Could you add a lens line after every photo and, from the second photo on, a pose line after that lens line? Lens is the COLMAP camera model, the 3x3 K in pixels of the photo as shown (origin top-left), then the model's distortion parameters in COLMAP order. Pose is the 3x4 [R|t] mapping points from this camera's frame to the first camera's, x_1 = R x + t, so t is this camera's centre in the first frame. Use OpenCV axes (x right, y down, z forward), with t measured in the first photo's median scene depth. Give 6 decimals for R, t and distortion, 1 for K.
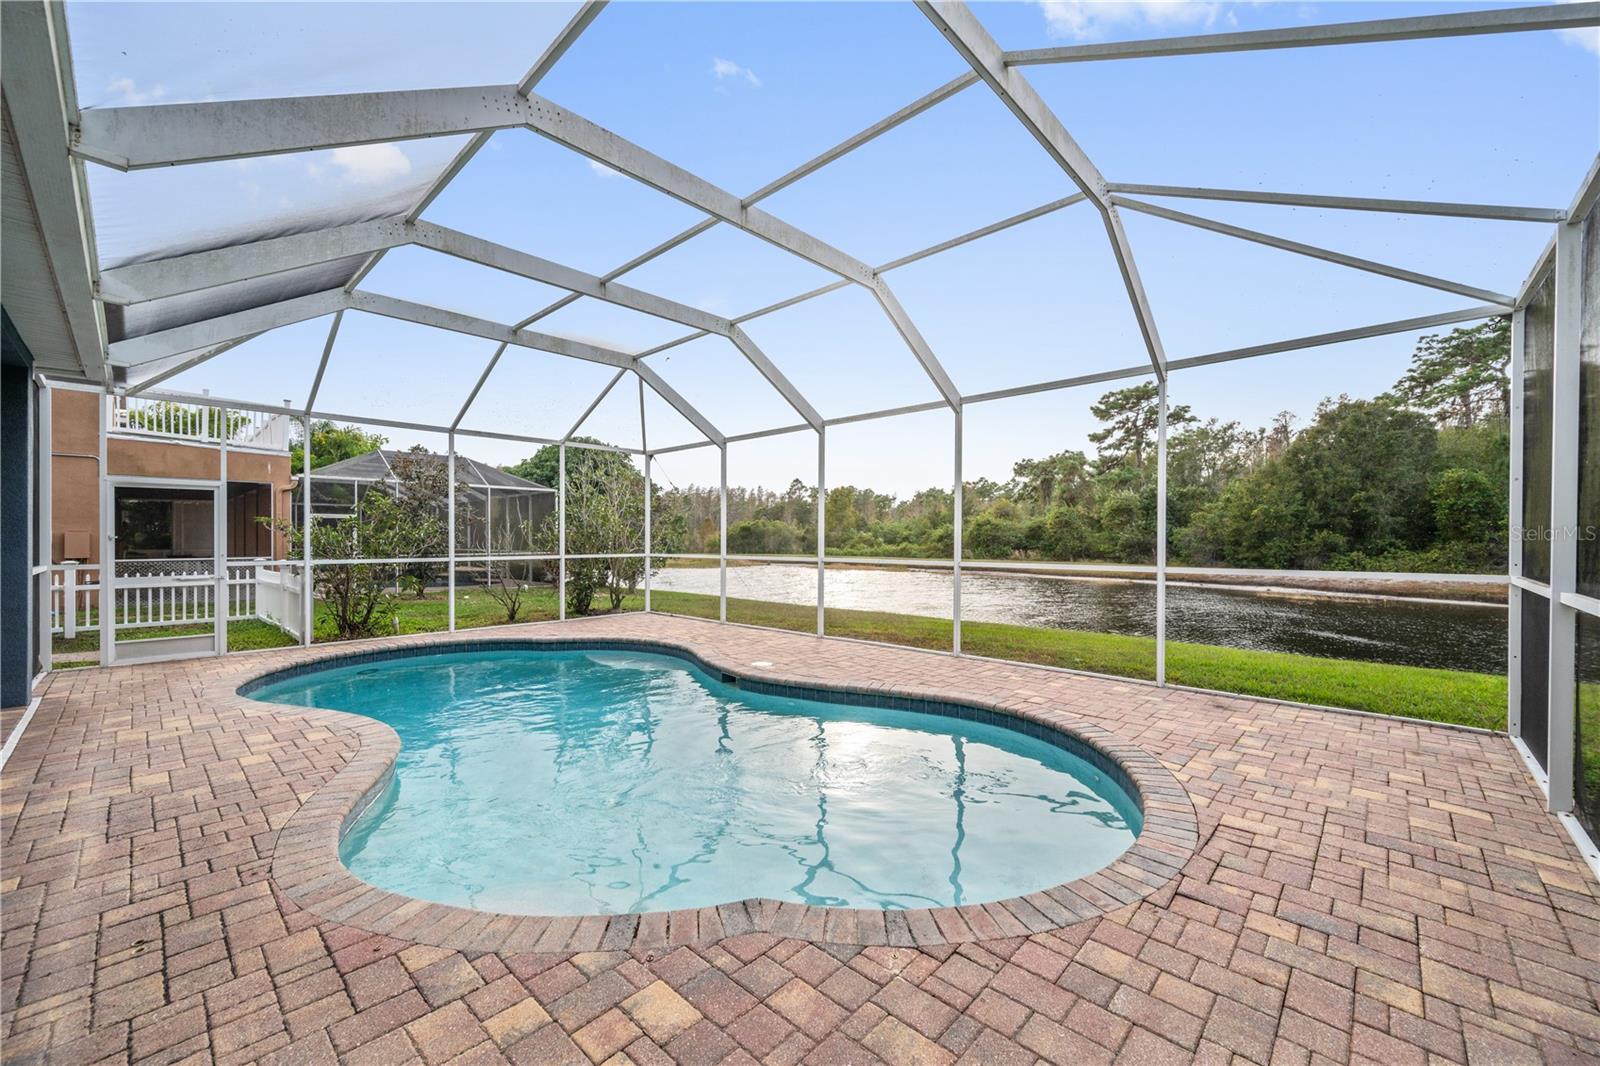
lens RADIAL K [[626.8, 0, 800.0], [0, 626.8, 533.0], [0, 0, 1]] dist [0.000105, 0.000225]
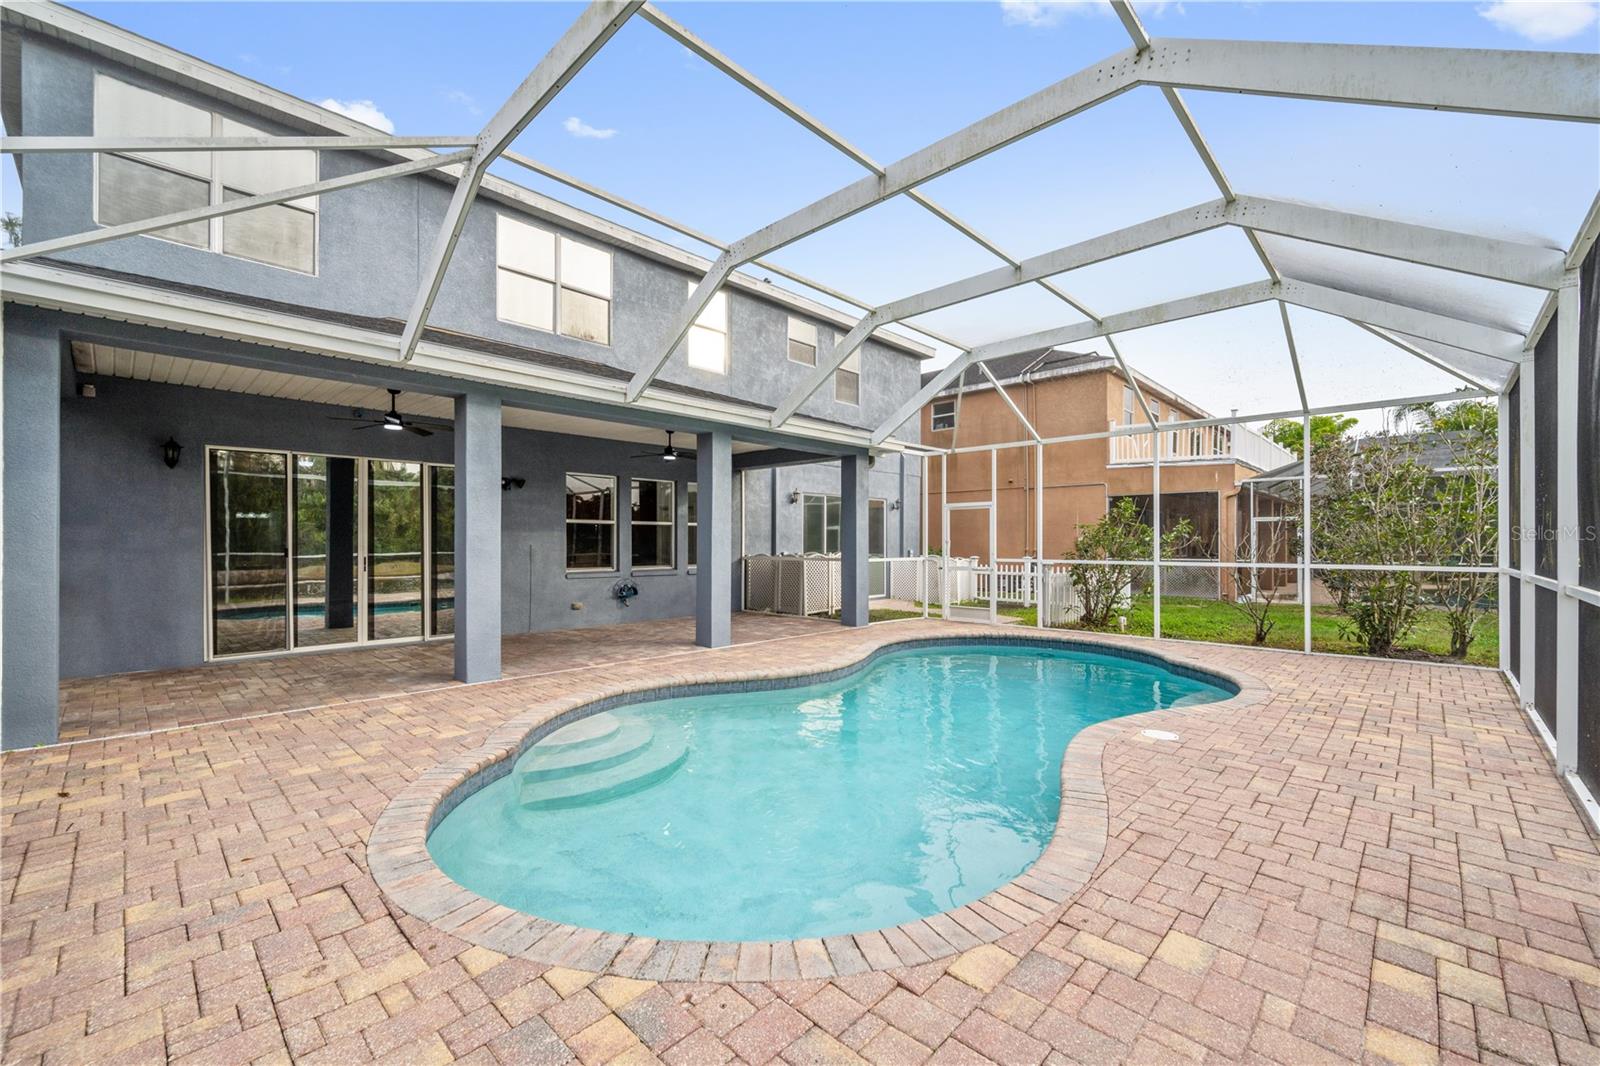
lens RADIAL K [[647.0, 0, 795.4], [0, 647.0, 538.6], [0, 0, 1]] dist [-0.001005, -0.000151]
pose [[-0.008891, -0.006854, -0.999937, 0.550707], [0.009580, 0.999930, -0.006939, 0.007713], [0.999915, -0.009641, -0.008825, 0.570294]]
